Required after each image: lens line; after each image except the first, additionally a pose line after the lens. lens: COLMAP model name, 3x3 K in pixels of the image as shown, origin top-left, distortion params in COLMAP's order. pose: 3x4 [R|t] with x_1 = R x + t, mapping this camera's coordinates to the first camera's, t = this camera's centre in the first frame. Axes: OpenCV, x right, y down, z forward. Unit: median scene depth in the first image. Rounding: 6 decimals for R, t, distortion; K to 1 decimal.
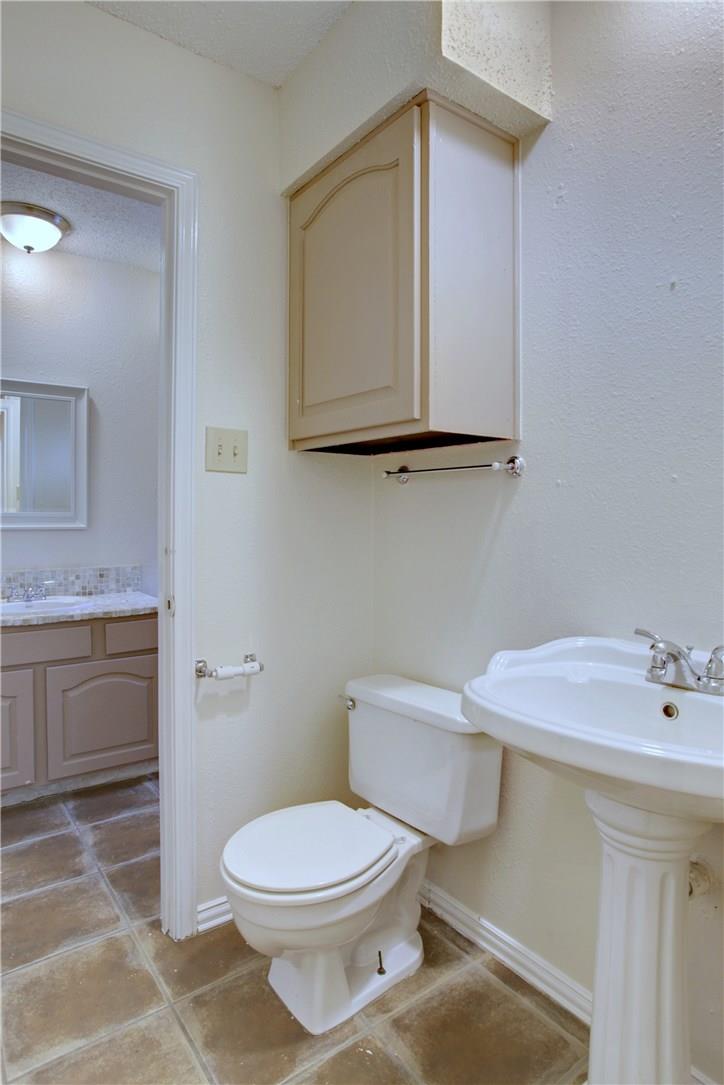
lens RADIAL K [[631.9, 0, 361.0], [0, 631.9, 525.1], [0, 0, 1]] dist [-0.003912, -0.000175]
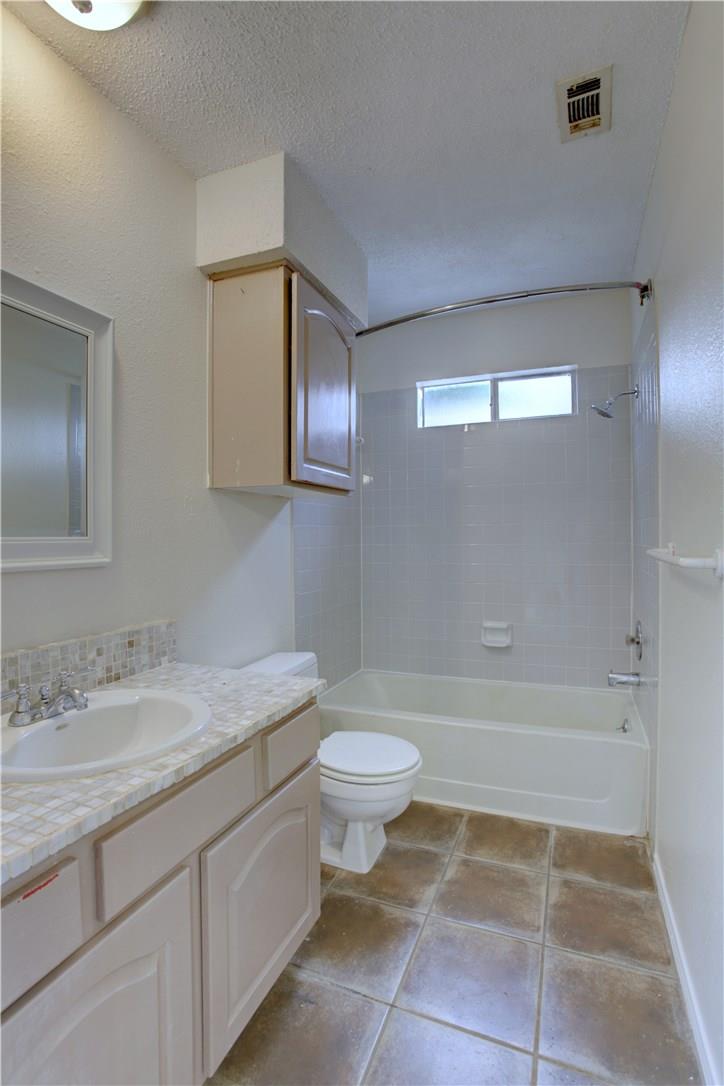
lens RADIAL K [[534.4, 0, 357.9], [0, 534.4, 539.5], [0, 0, 1]] dist [-0.064899, 0.038492]
pose [[0.851612, -0.017849, 0.523869, -0.498324], [0.020383, 0.999792, 0.000930, -0.013065], [-0.523777, 0.009886, 0.851798, 0.483718]]
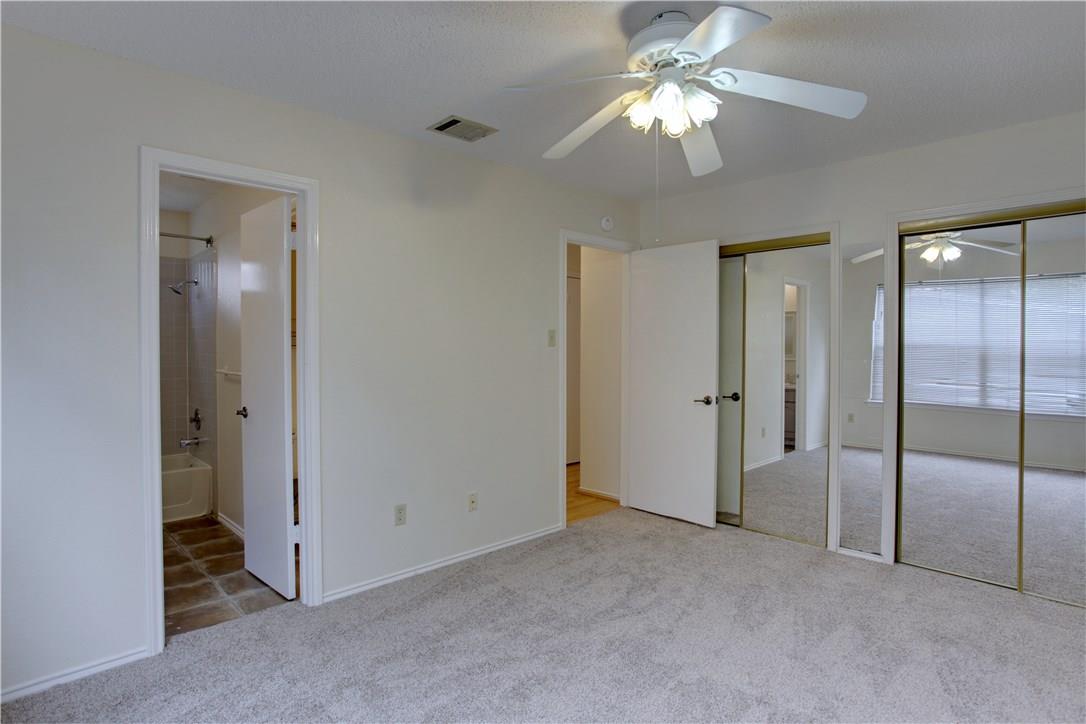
lens RADIAL K [[595.5, 0, 543.9], [0, 595.5, 356.9], [0, 0, 1]] dist [-0.072389, 0.039195]
pose [[-0.132777, -0.024303, 0.990848, -1.403775], [0.007859, 0.999642, 0.025572, -0.054992], [-0.991115, 0.011183, -0.132538, 0.214463]]
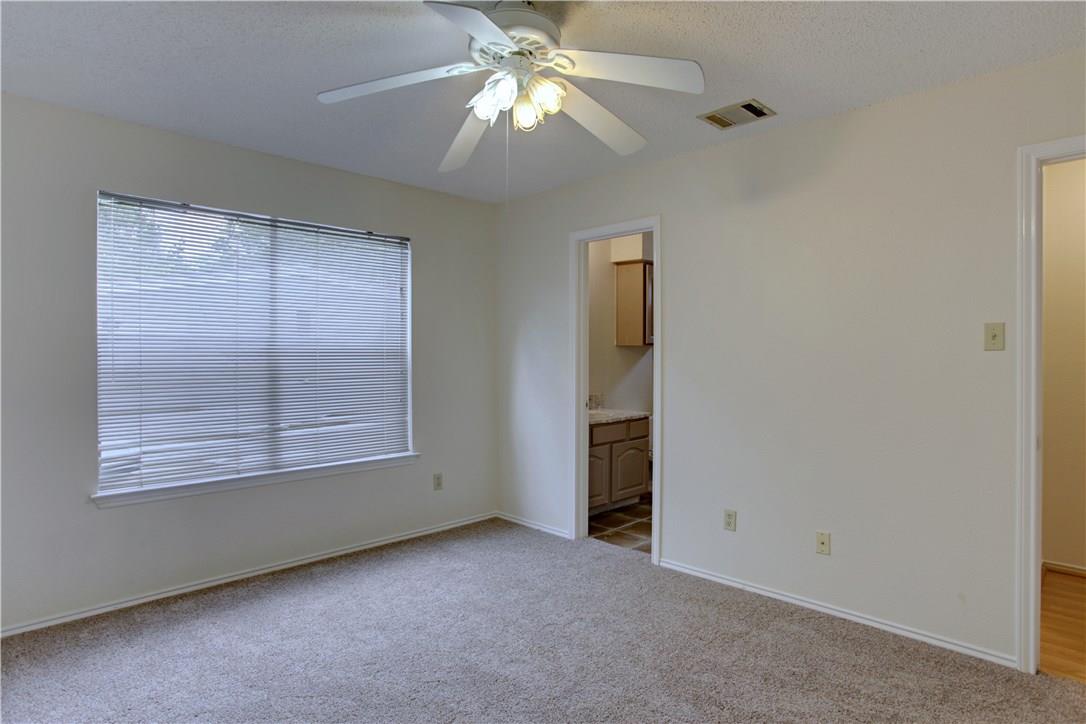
lens RADIAL K [[595.5, 0, 543.9], [0, 595.5, 356.9], [0, 0, 1]] dist [-0.072389, 0.039195]
pose [[0.988581, -0.008727, 0.150441, -0.810591], [0.010179, 0.999909, -0.008886, -0.026908], [-0.150349, 0.010316, 0.988579, -0.658460]]
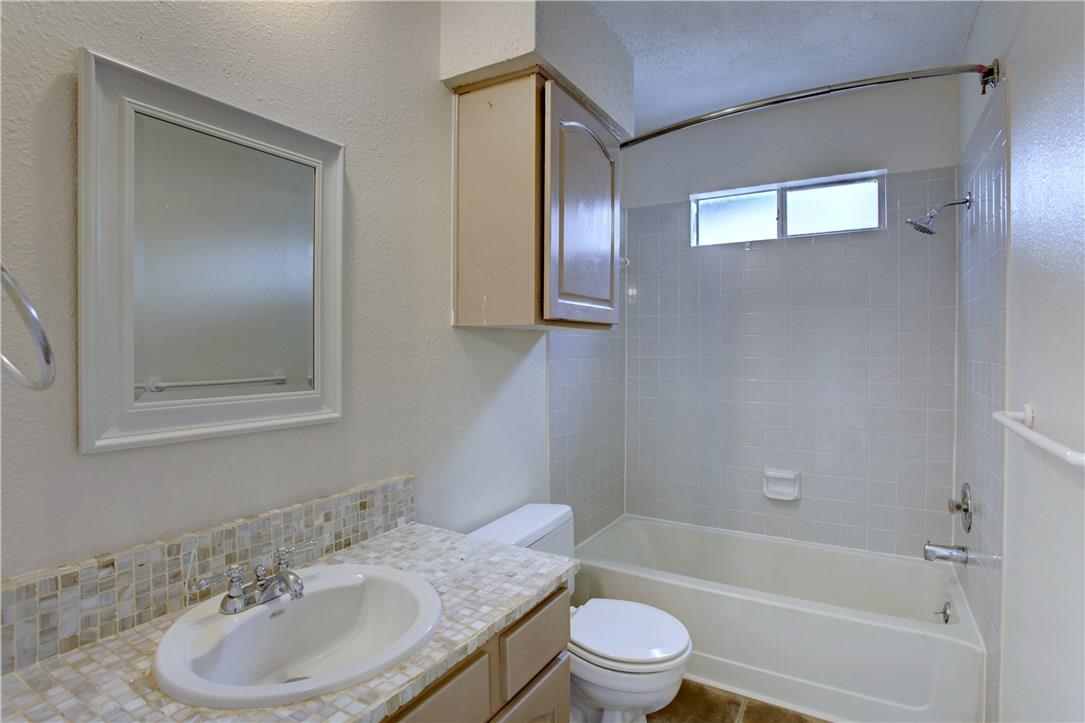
lens RADIAL K [[552.5, 0, 540.7], [0, 552.5, 354.3], [0, 0, 1]] dist [-0.060661, 0.032137]
pose [[0.920573, -0.012753, 0.390361, -0.462355], [0.011889, 0.999919, 0.004629, -0.048031], [-0.390388, 0.000380, 0.920650, 0.533275]]
